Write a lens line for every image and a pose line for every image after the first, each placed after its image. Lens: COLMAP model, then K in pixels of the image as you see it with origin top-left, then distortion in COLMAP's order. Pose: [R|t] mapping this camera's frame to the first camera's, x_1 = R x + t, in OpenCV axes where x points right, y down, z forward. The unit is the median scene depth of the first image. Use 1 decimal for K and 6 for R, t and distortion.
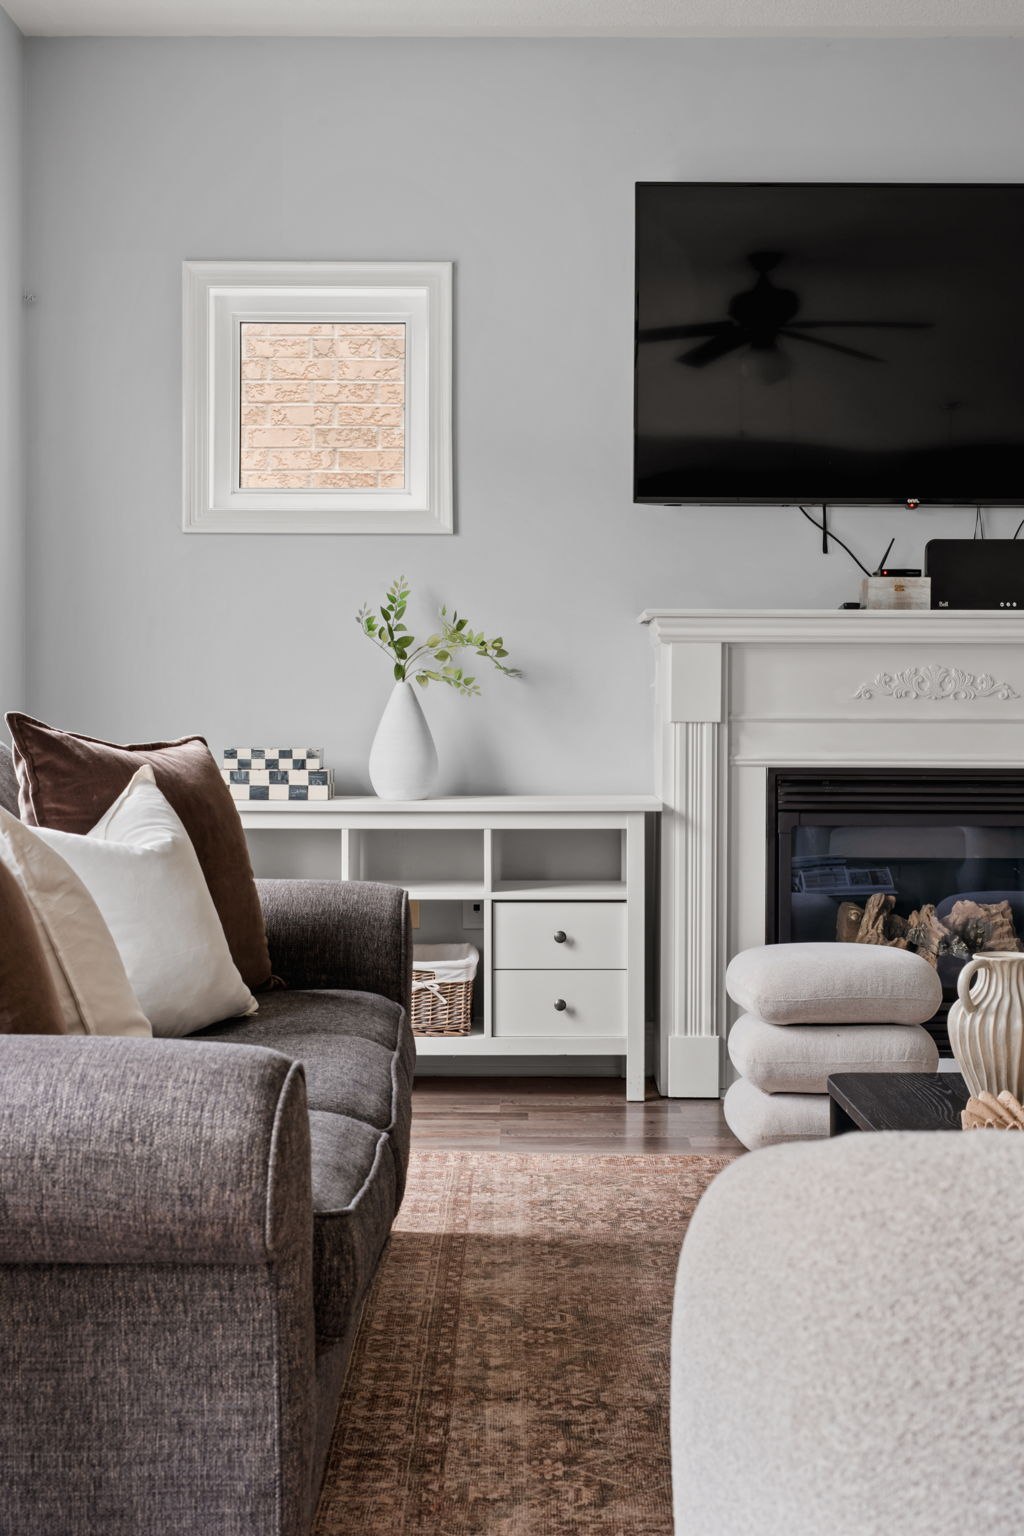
lens RADIAL K [[2190.9, 0, 512.0], [0, 2190.9, 768.0], [0, 0, 1]] dist [-0.064079, -0.012873]
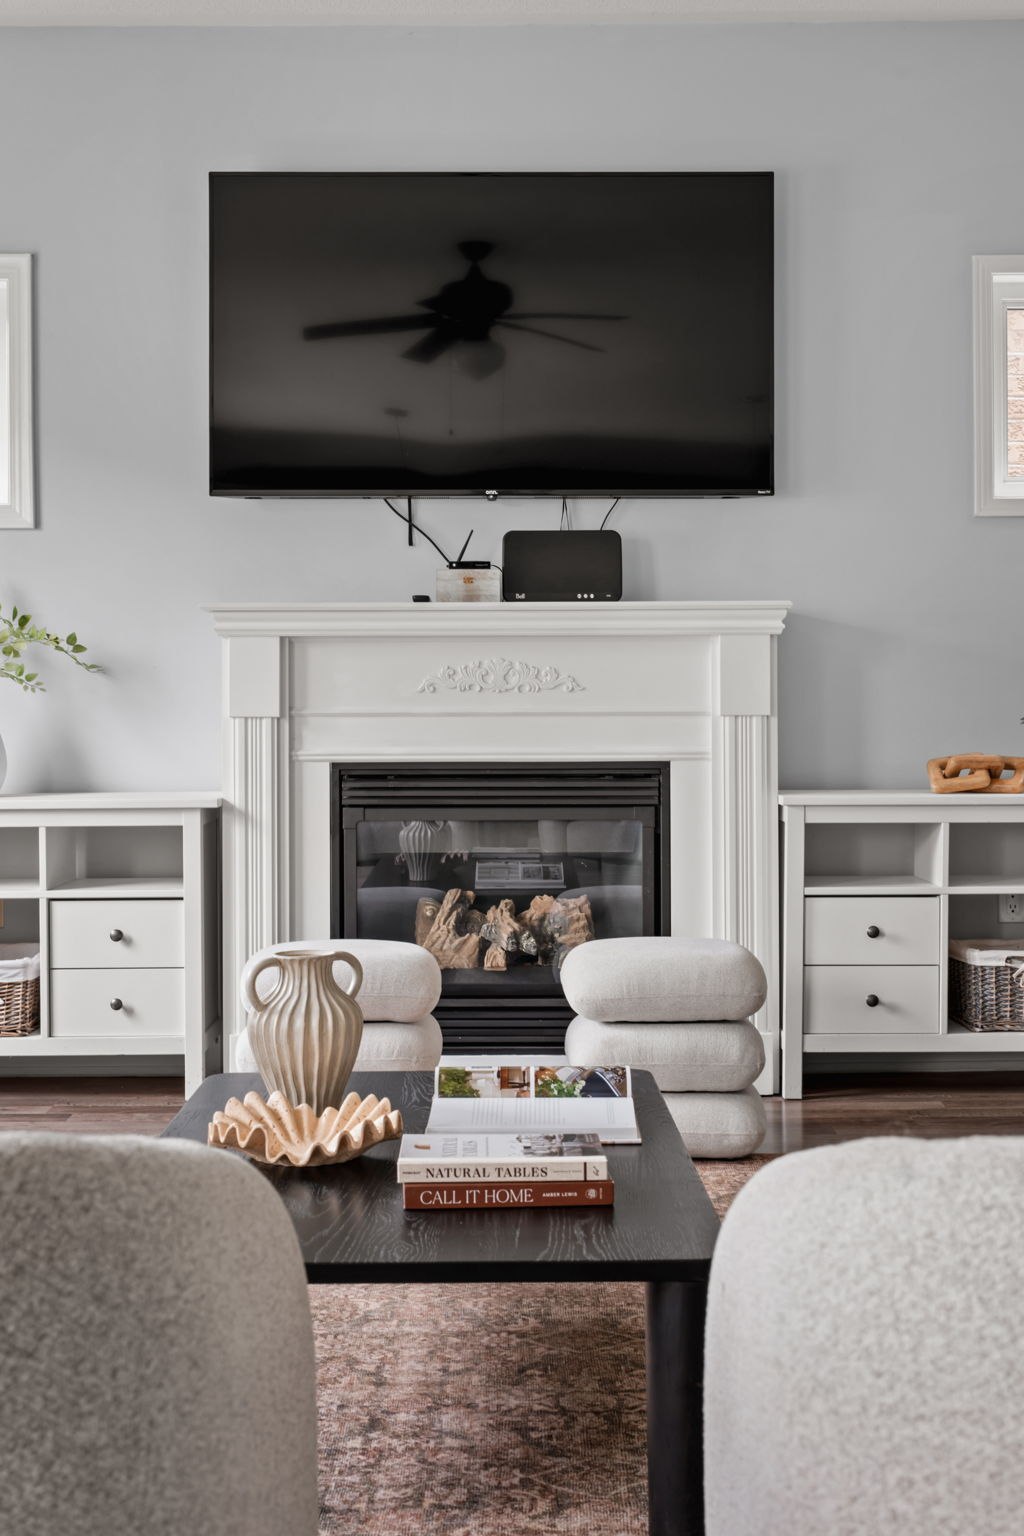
lens RADIAL K [[2208.0, 0, 543.2], [0, 2208.0, 720.7], [0, 0, 1]] dist [-0.013993, 0.001567]
pose [[0.999720, -0.006393, 0.022791, 0.188060], [0.006821, 0.999801, -0.018722, 0.000312], [-0.022667, 0.018873, 0.999565, -0.000999]]
